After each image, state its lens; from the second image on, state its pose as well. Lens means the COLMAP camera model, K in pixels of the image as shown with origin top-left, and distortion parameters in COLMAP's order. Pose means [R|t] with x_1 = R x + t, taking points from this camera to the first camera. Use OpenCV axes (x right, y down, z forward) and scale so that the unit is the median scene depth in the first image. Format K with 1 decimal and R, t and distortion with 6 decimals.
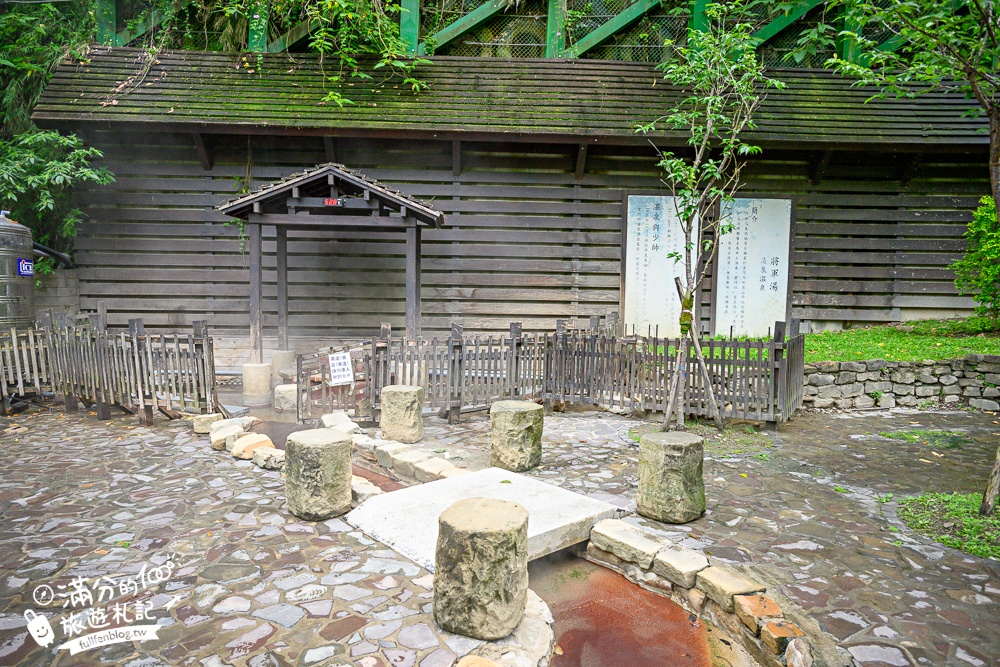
lens RADIAL K [[664.0, 0, 498.5], [0, 664.0, 310.2], [0, 0, 1]] dist [0.001609, -0.000088]
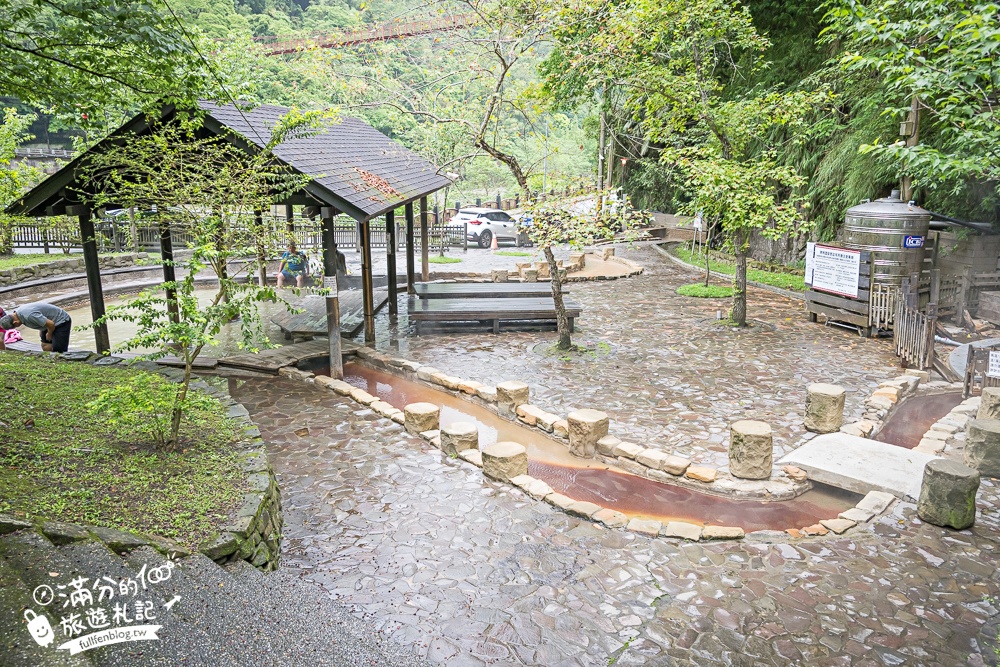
lens RADIAL K [[737.6, 0, 500.0], [0, 737.6, 333.5], [0, 0, 1]] dist [0.002826, 0.001079]
pose [[0.084128, 0.230493, -0.969430, 0.612602], [-0.047807, 0.972693, 0.227120, -0.145043], [0.995307, 0.027239, 0.092850, -0.026145]]
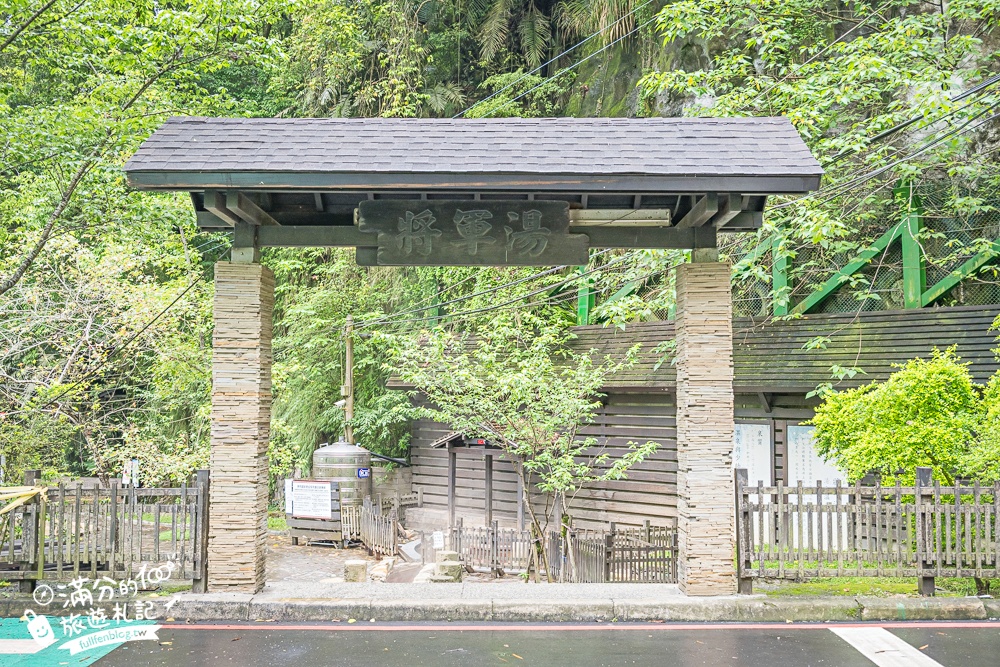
lens RADIAL K [[979.1, 0, 500.0], [0, 979.1, 333.5], [0, 0, 1]] dist [0.009605, 0.001821]
pose [[0.736923, -0.052583, -0.673928, 1.157318], [-0.033097, 0.992967, -0.113667, -0.118721], [0.675166, 0.106069, 0.730000, -0.651673]]
